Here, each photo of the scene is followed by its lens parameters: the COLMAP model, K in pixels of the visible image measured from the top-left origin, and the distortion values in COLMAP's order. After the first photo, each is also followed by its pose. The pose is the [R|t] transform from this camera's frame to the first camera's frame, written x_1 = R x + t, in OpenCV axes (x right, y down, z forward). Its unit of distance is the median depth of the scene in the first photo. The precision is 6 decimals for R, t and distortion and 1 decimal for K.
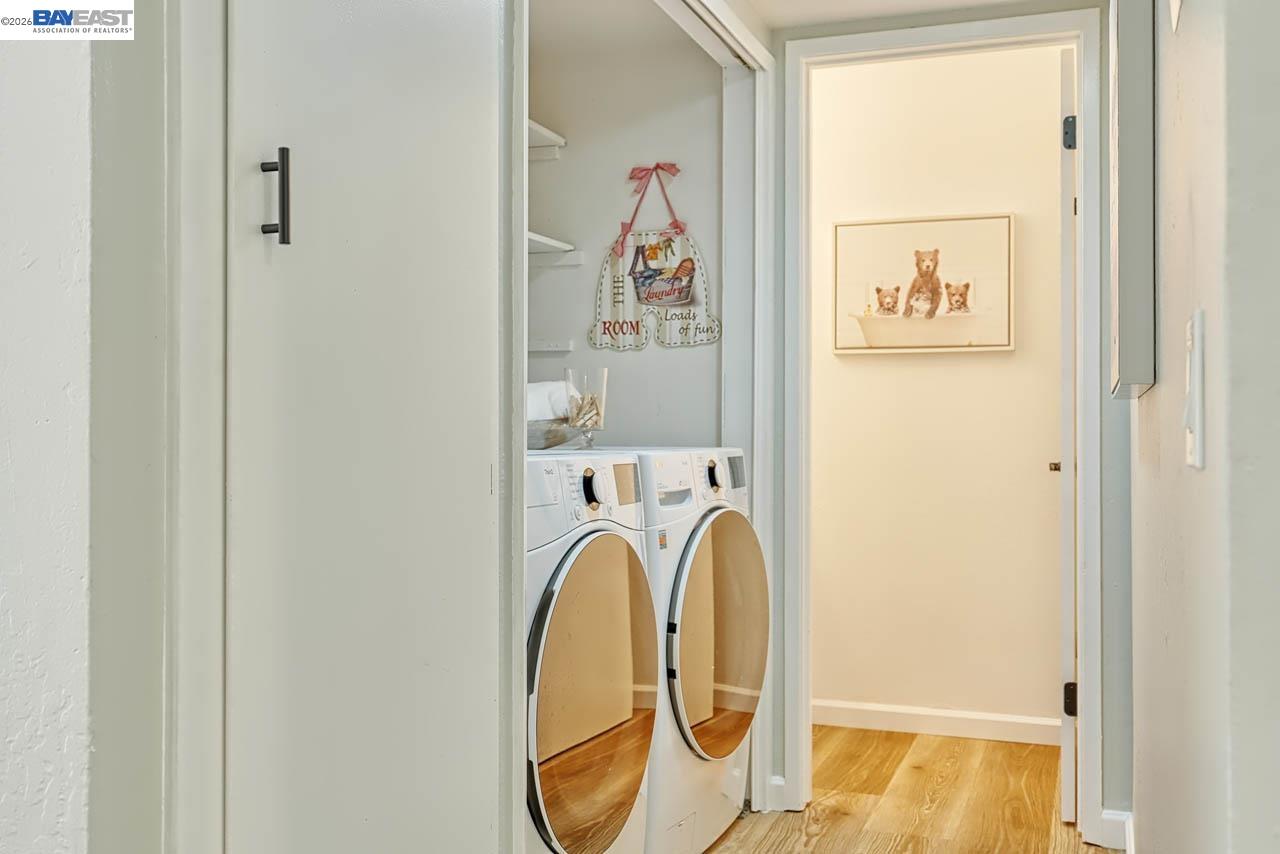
lens RADIAL K [[1236.3, 0, 636.5], [0, 1236.3, 428.8], [0, 0, 1]] dist [0.003892, 0.000000]
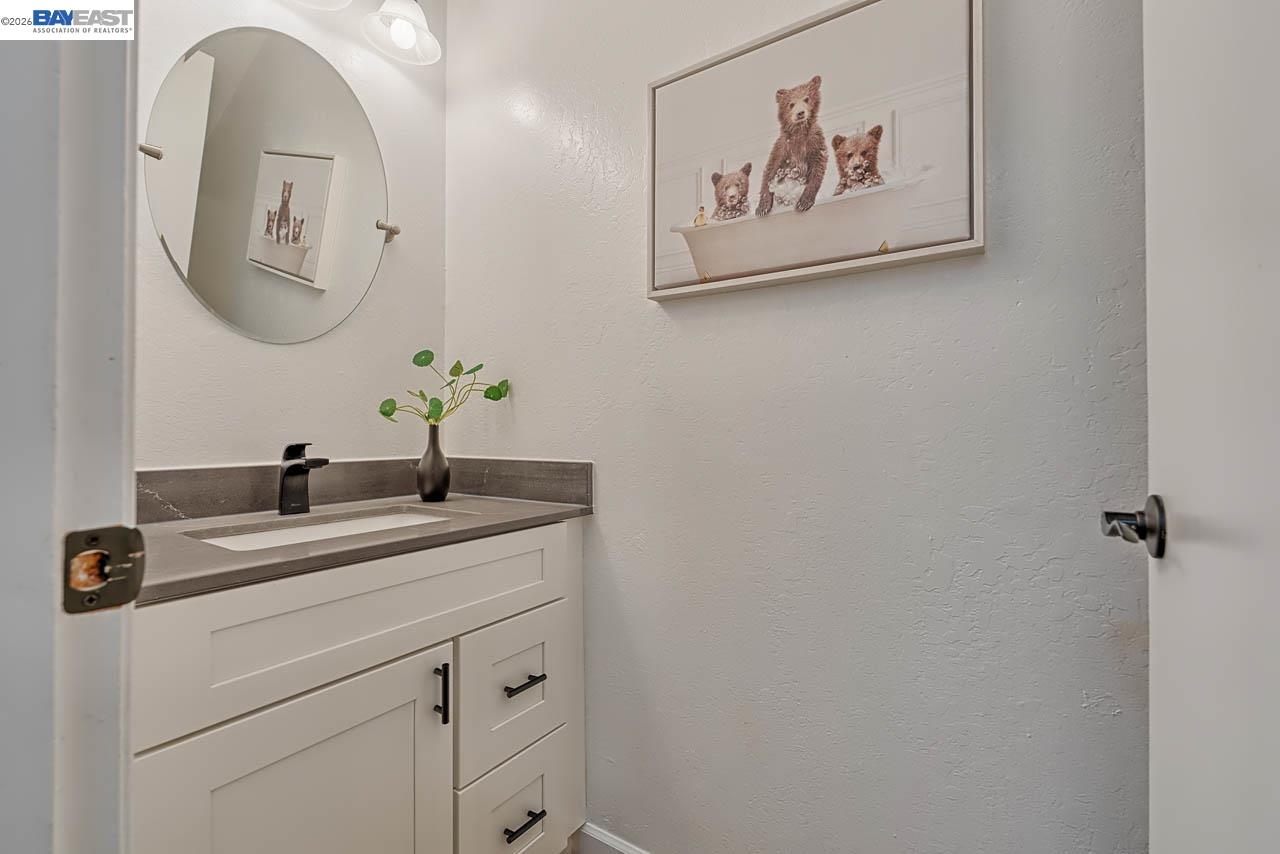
lens RADIAL K [[555.4, 0, 636.9], [0, 555.4, 424.2], [0, 0, 1]] dist [-0.005302, 0.001214]
pose [[0.971206, -0.003256, -0.238220, 0.223406], [0.002481, 0.999991, -0.003551, 0.002547], [0.238229, 0.002858, 0.971205, 0.751138]]
